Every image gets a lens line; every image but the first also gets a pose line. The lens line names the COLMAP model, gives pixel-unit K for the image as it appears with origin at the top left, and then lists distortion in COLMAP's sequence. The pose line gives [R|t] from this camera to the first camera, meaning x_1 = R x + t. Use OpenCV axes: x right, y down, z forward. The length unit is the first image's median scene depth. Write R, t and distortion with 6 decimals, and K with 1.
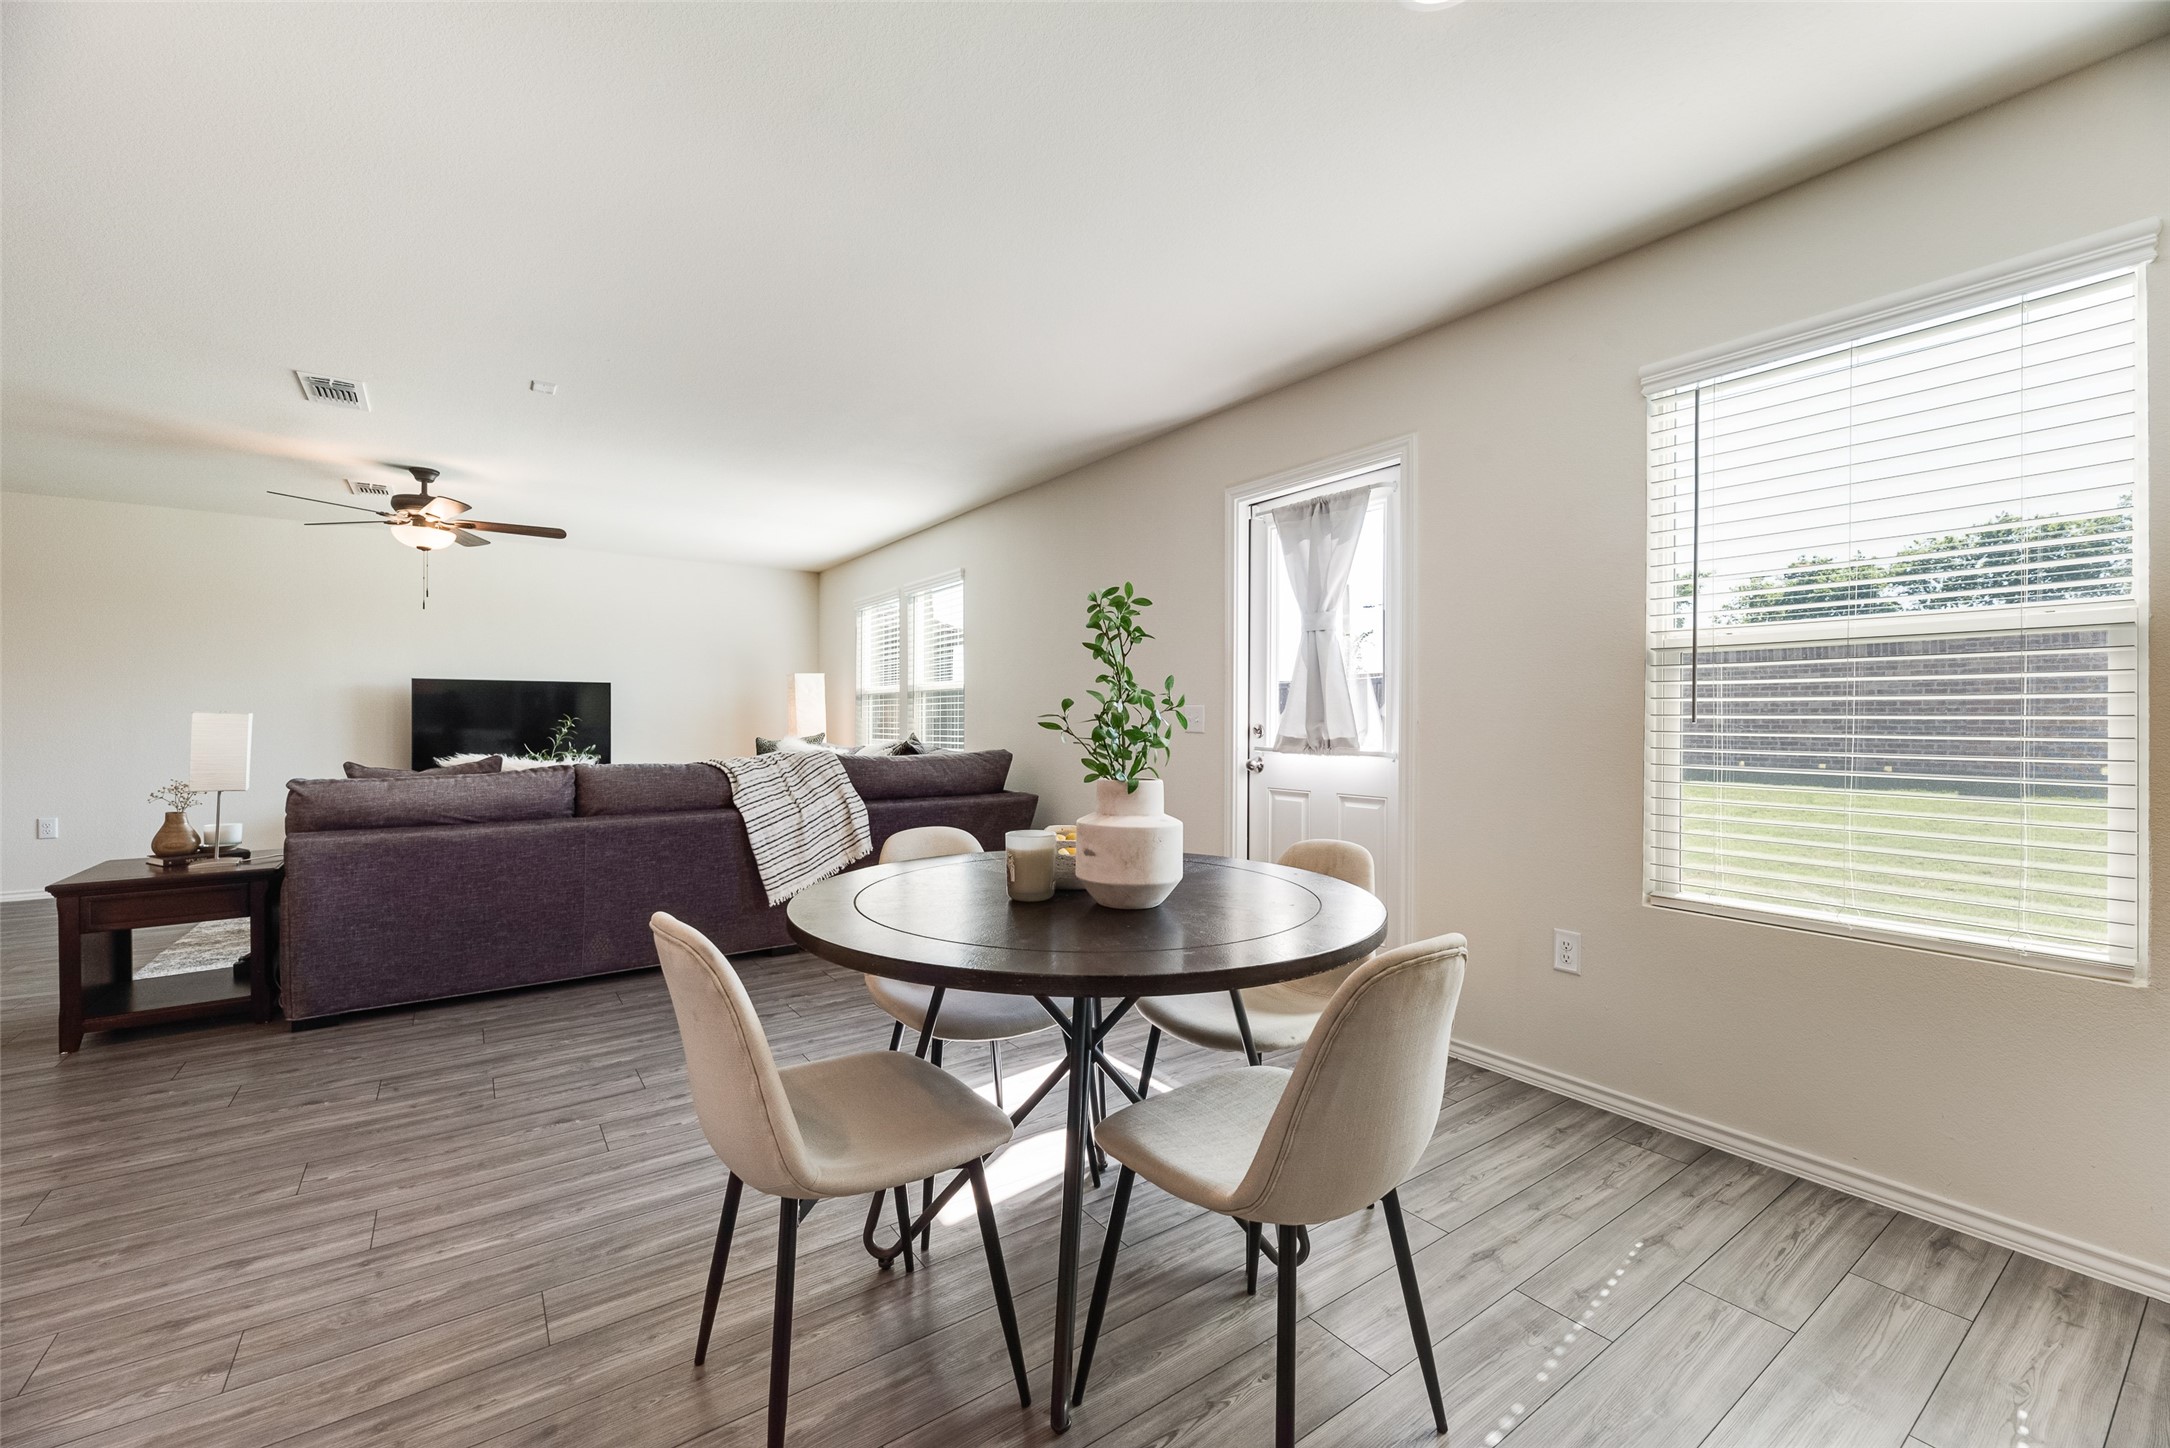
lens RADIAL K [[875.3, 0, 1071.1], [0, 875.3, 728.4], [0, 0, 1]] dist [0.002357, 0.000293]
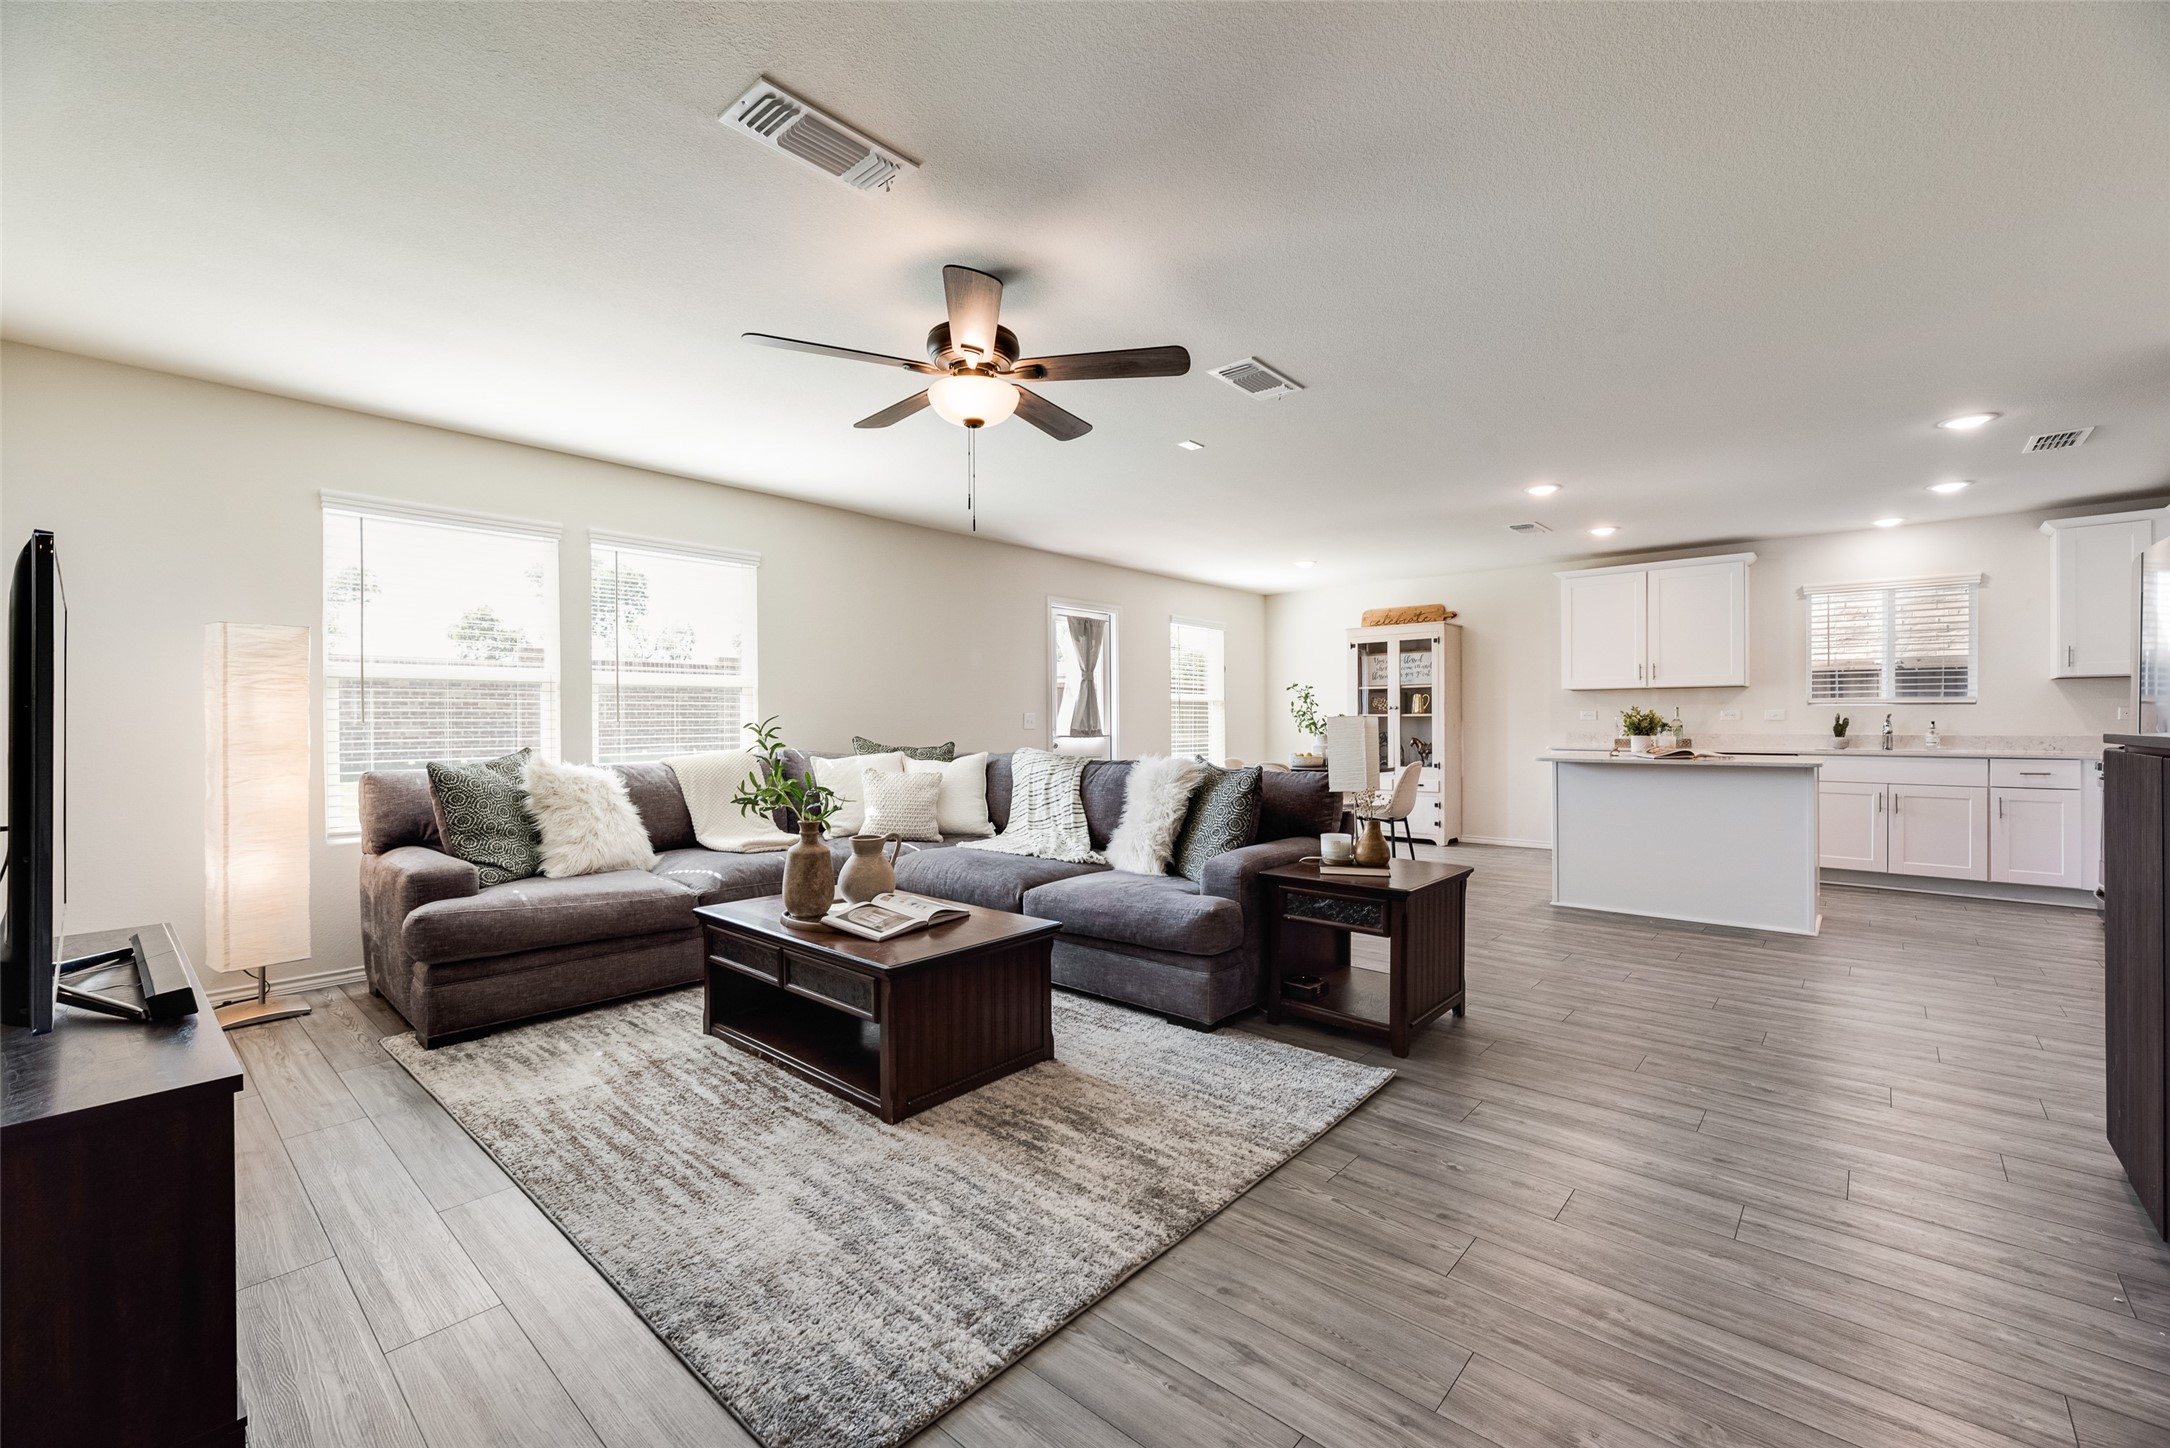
lens RADIAL K [[875.3, 0, 1088.8], [0, 875.3, 715.4], [0, 0, 1]] dist [0.002357, 0.000293]
pose [[-0.209544, 0.002108, 0.977797, -1.794435], [0.008118, 0.999967, -0.000416, -0.022497], [-0.977766, 0.007851, -0.209554, 1.420273]]
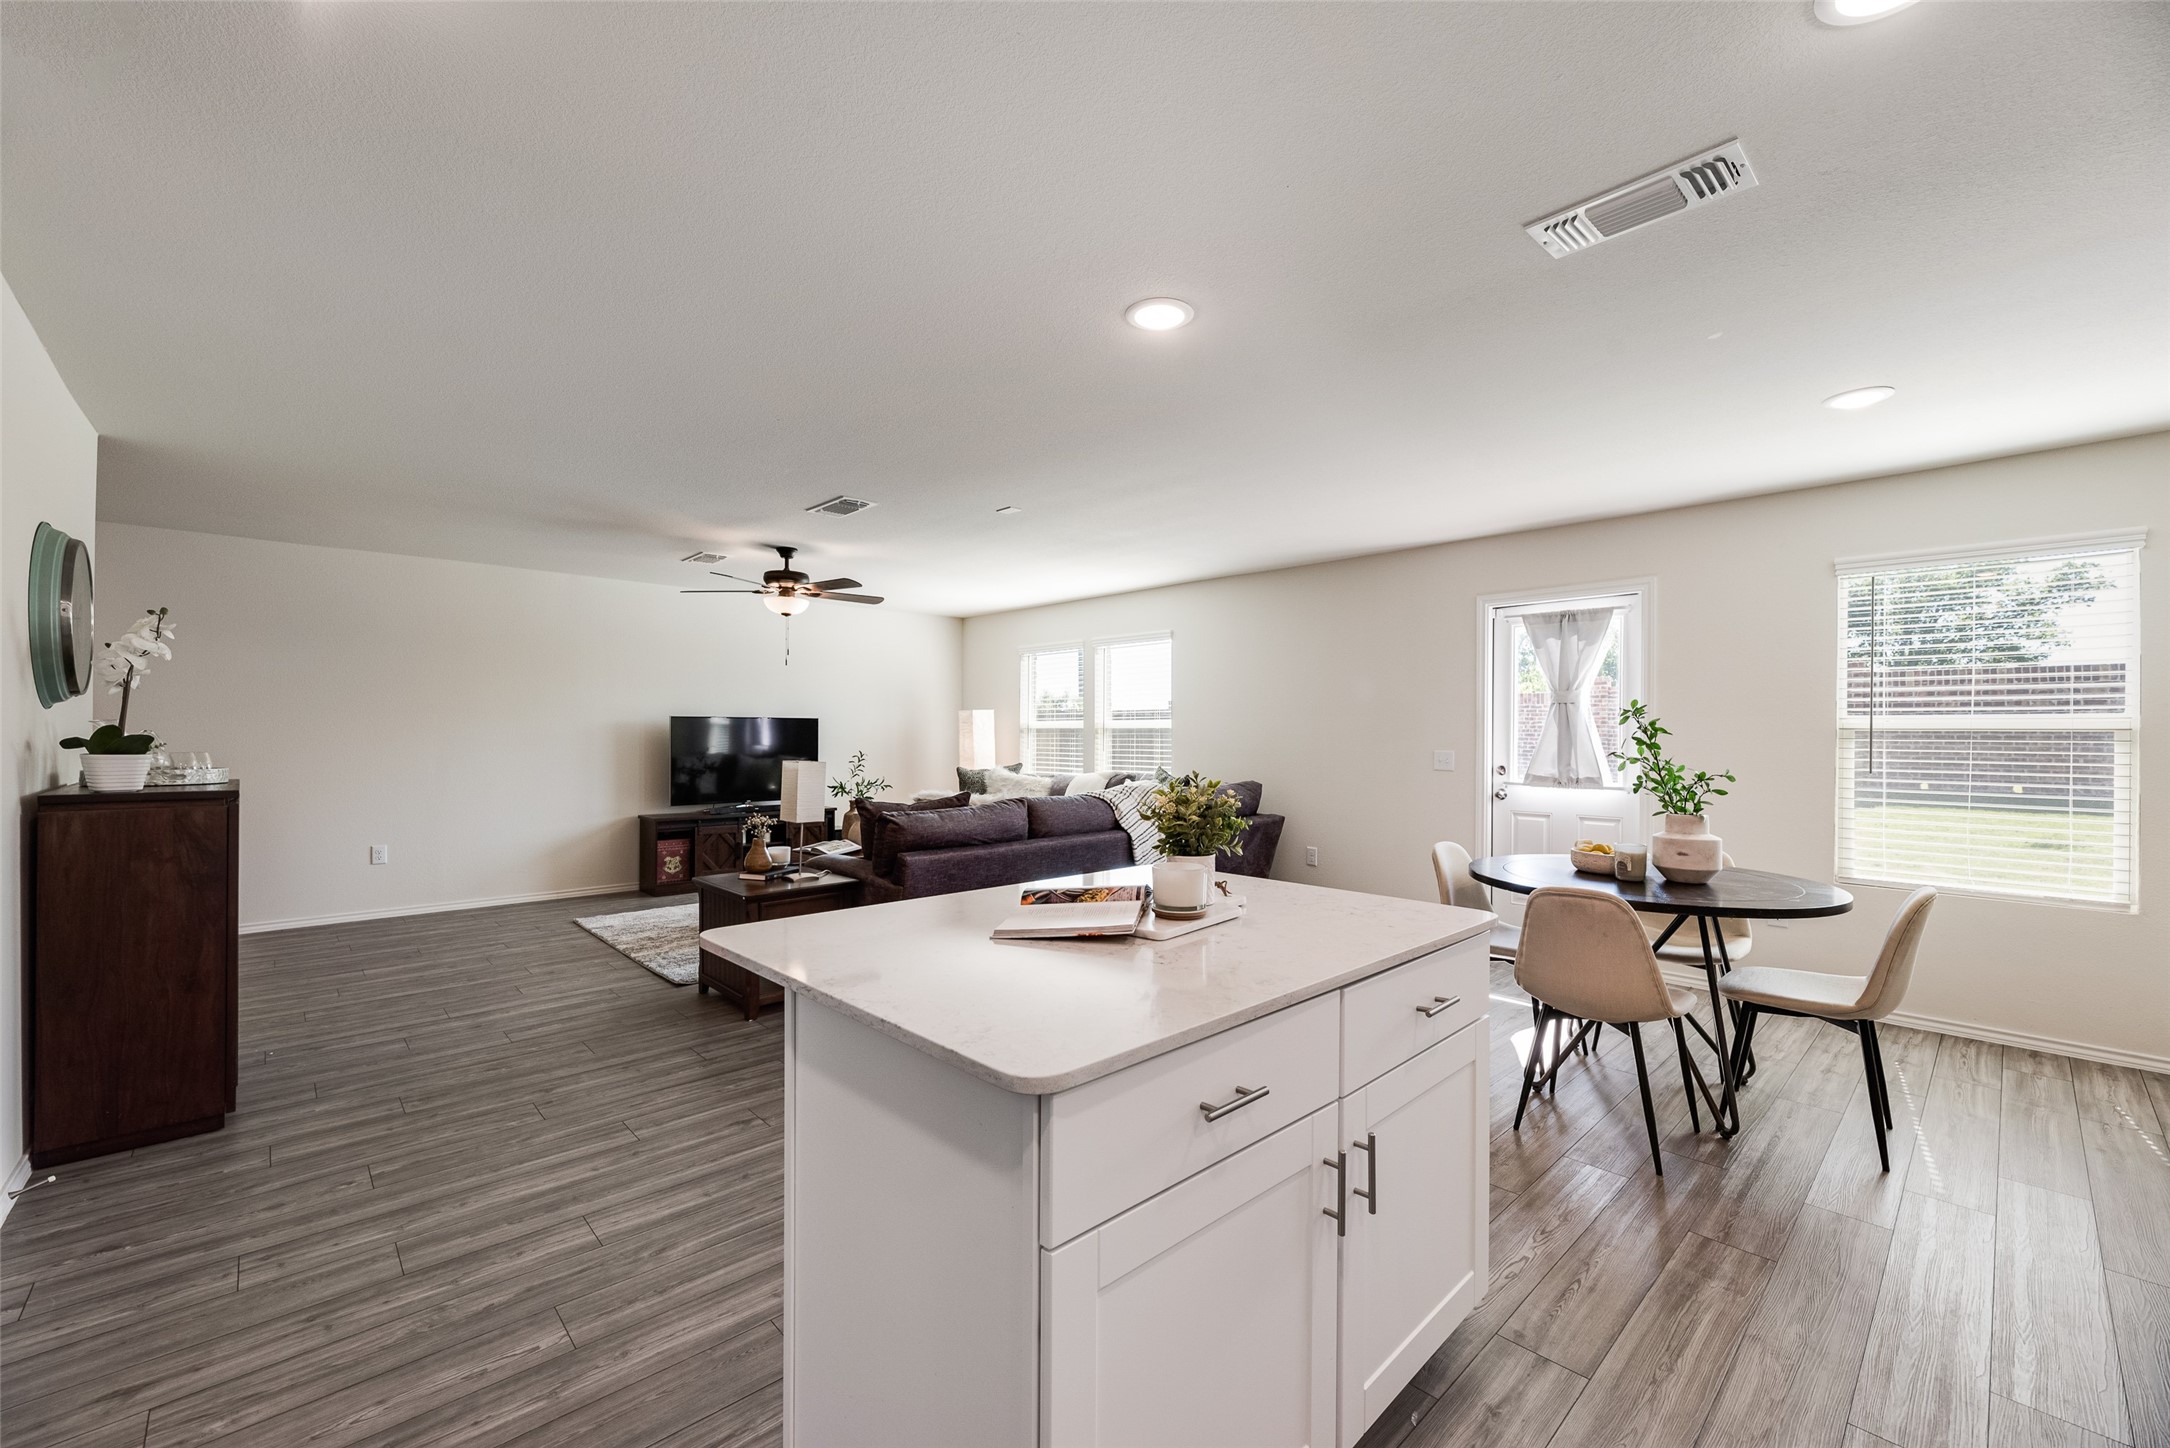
lens RADIAL K [[875.3, 0, 1088.9], [0, 875.3, 732.6], [0, 0, 1]] dist [0.002357, 0.000293]
pose [[0.991317, 0.002484, 0.131474, -0.670329], [-0.000844, 0.999921, -0.012530, -0.041900], [-0.131495, 0.012310, 0.991240, -0.319099]]
